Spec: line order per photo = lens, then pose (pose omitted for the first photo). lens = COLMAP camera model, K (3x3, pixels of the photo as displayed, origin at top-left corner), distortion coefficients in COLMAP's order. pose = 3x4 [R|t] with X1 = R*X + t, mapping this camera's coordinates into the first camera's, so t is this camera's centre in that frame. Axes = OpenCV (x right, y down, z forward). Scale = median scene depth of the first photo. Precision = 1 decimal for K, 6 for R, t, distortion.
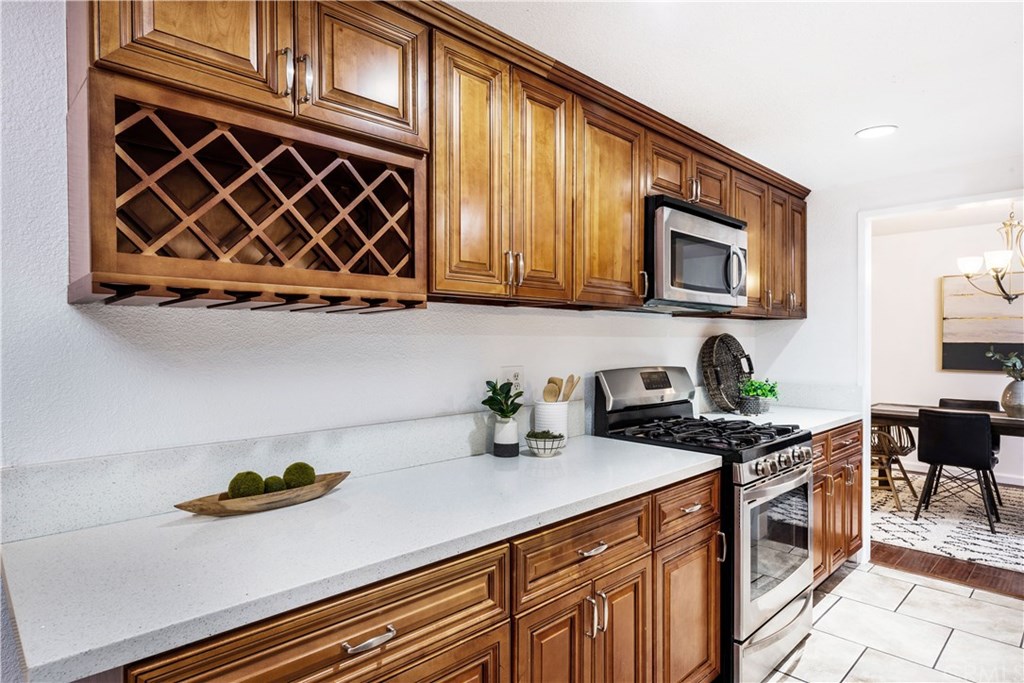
lens RADIAL K [[573.7, 0, 530.1], [0, 573.7, 353.5], [0, 0, 1]] dist [0.000783, 0.004825]
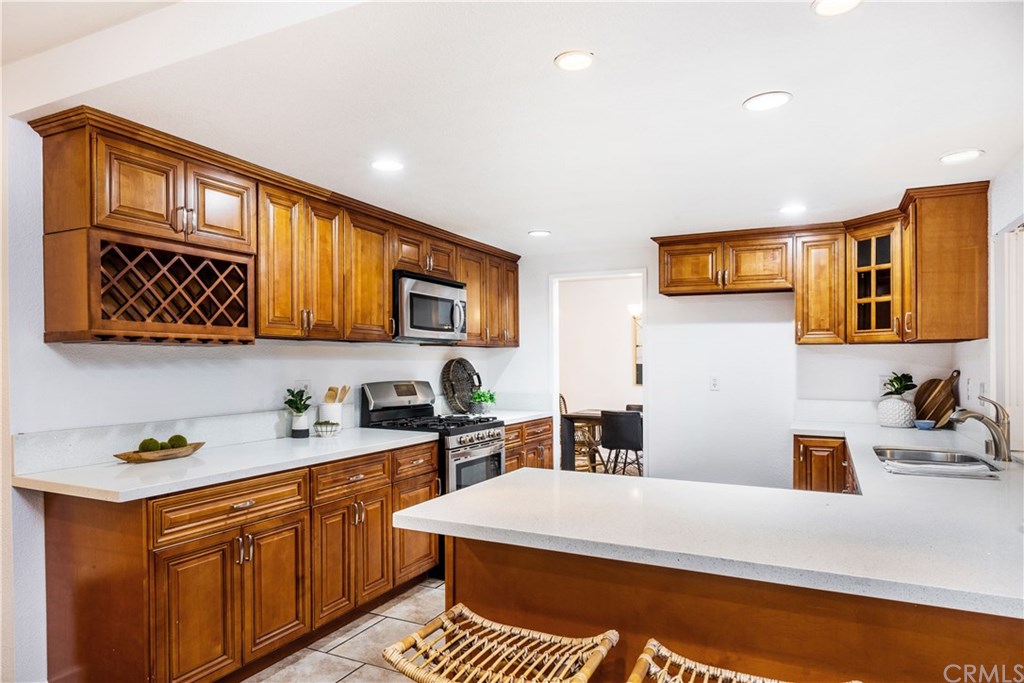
lens RADIAL K [[641.0, 0, 525.6], [0, 641.0, 371.8], [0, 0, 1]] dist [-0.003525, -0.000090]
pose [[0.944164, -0.005904, 0.329423, -0.038501], [0.008335, 0.999947, -0.005969, 0.017187], [-0.329371, 0.008381, 0.944164, -0.876289]]
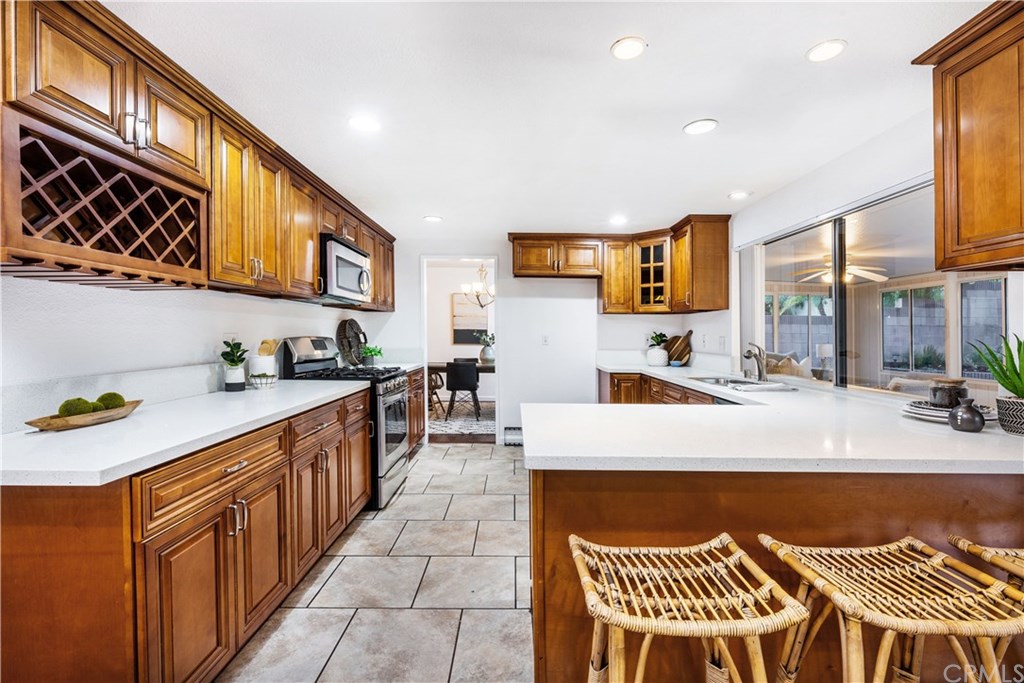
lens RADIAL K [[434.6, 0, 519.9], [0, 434.6, 340.1], [0, 0, 1]] dist [-0.003147, -0.000825]
pose [[0.702031, -0.006783, 0.712114, -0.346622], [0.011252, 0.999935, -0.001567, 0.056970], [-0.712057, 0.009113, 0.702062, -0.354696]]
